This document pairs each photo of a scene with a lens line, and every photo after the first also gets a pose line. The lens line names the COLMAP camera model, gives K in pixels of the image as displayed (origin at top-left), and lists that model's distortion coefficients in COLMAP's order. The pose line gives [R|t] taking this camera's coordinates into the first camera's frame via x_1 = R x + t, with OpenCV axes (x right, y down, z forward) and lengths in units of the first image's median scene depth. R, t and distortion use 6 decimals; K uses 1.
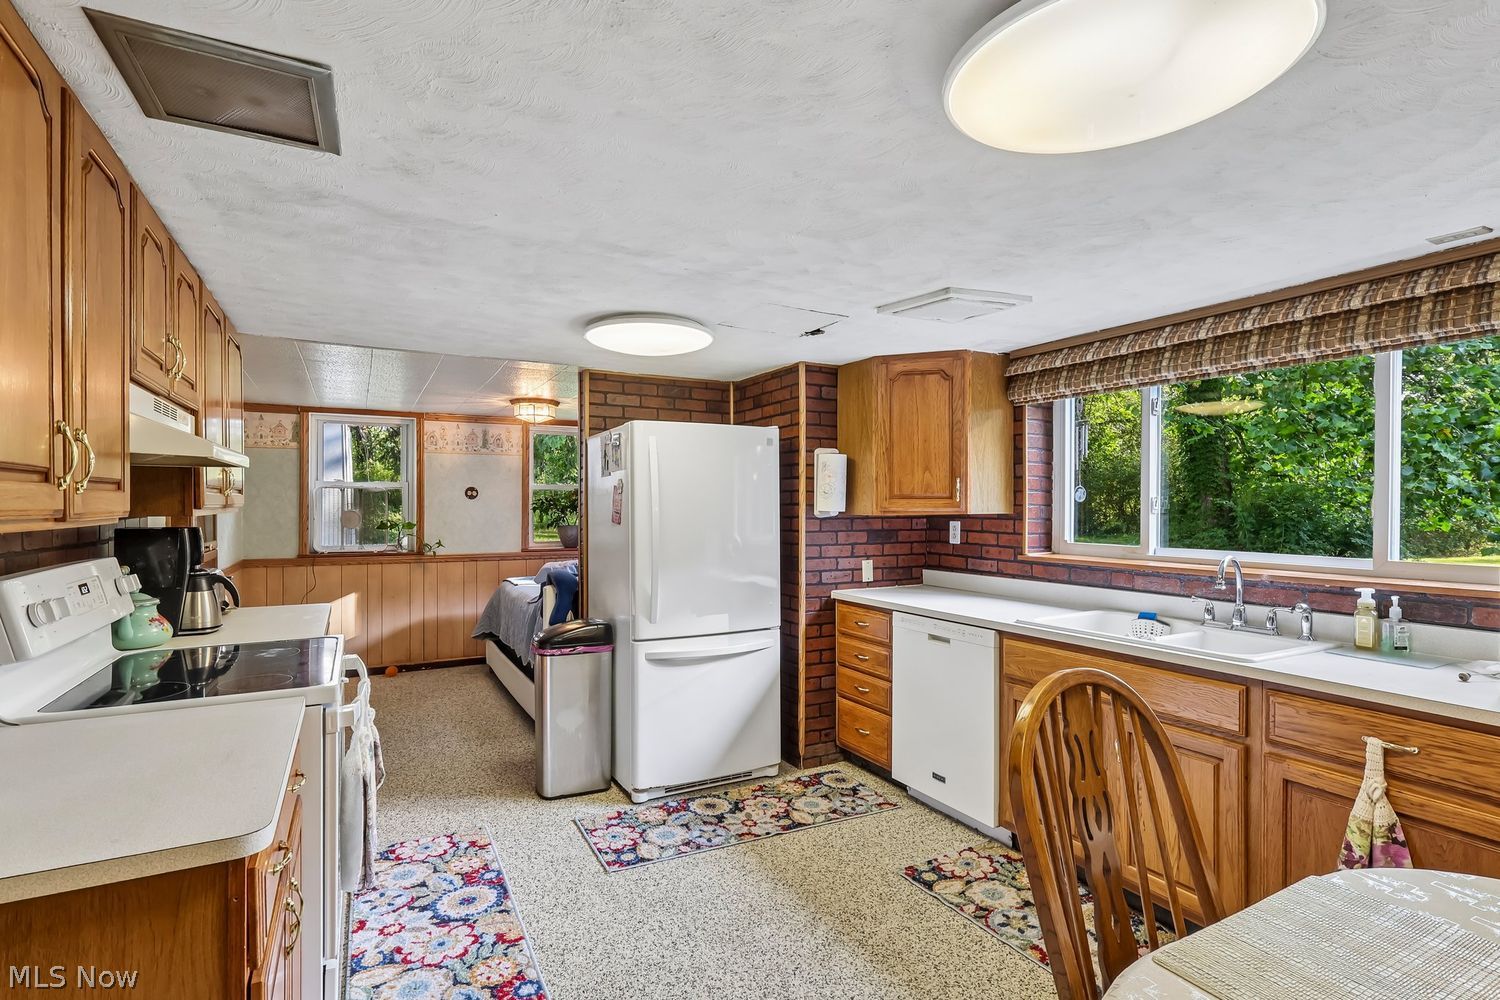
lens RADIAL K [[710.4, 0, 753.4], [0, 710.4, 525.2], [0, 0, 1]] dist [-0.001237, 0.000254]
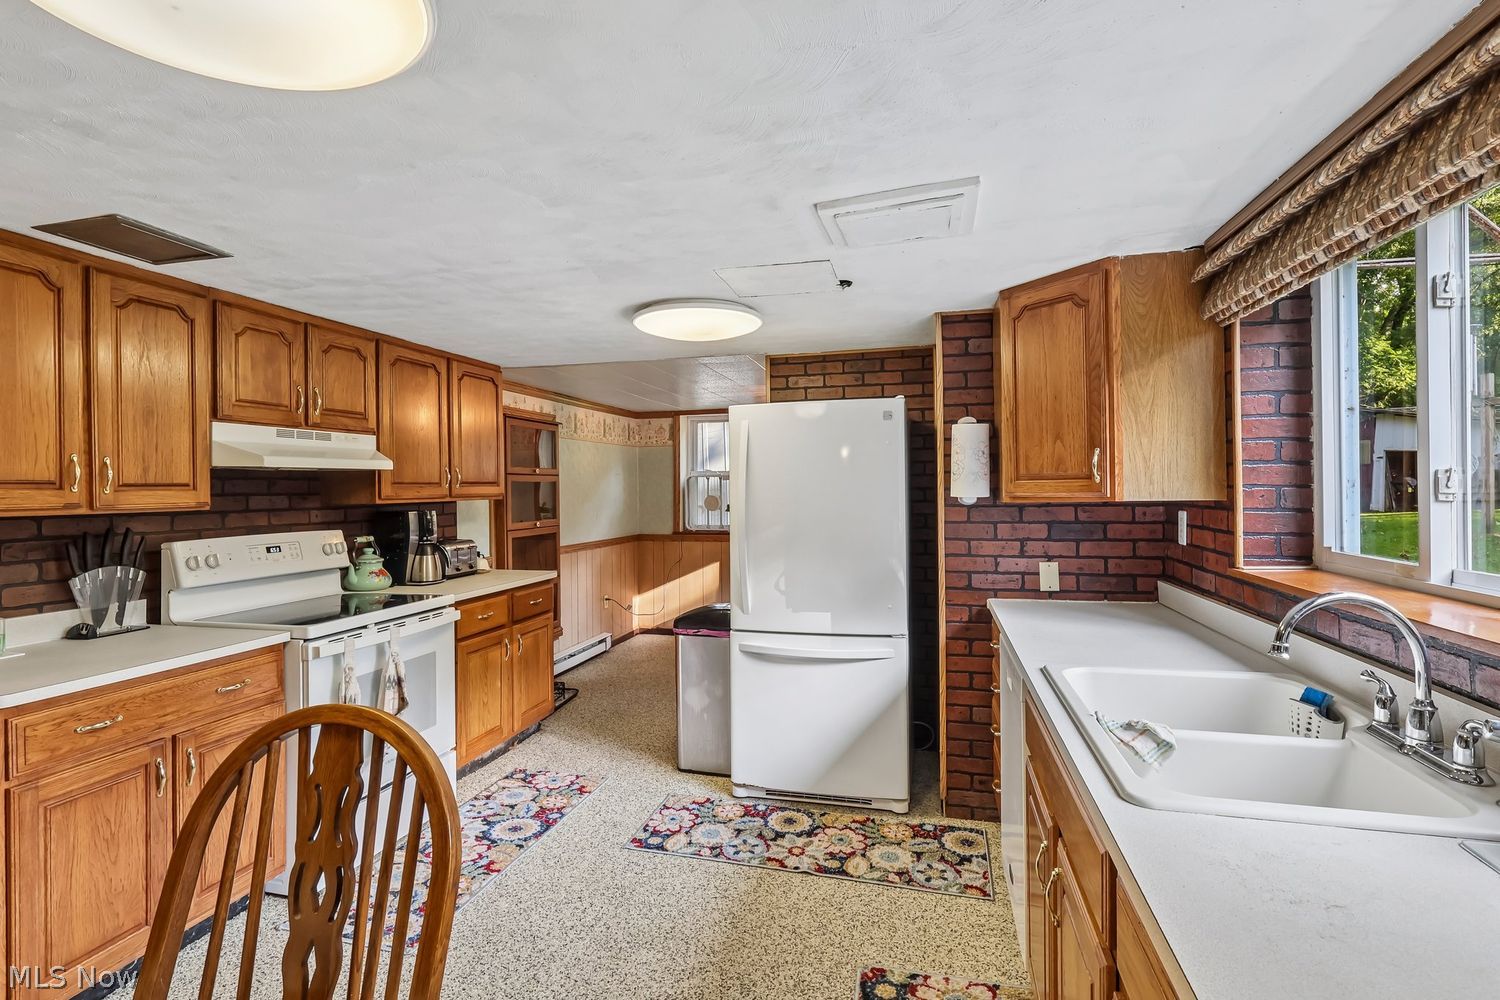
lens RADIAL K [[724.5, 0, 750.0], [0, 724.5, 500.0], [0, 0, 1]] dist [-0.001437, -0.000095]
pose [[0.740657, 0.000582, -0.671883, 0.499518], [-0.006259, 0.999962, -0.006033, -0.010421], [0.671854, 0.008673, 0.740633, 0.260386]]
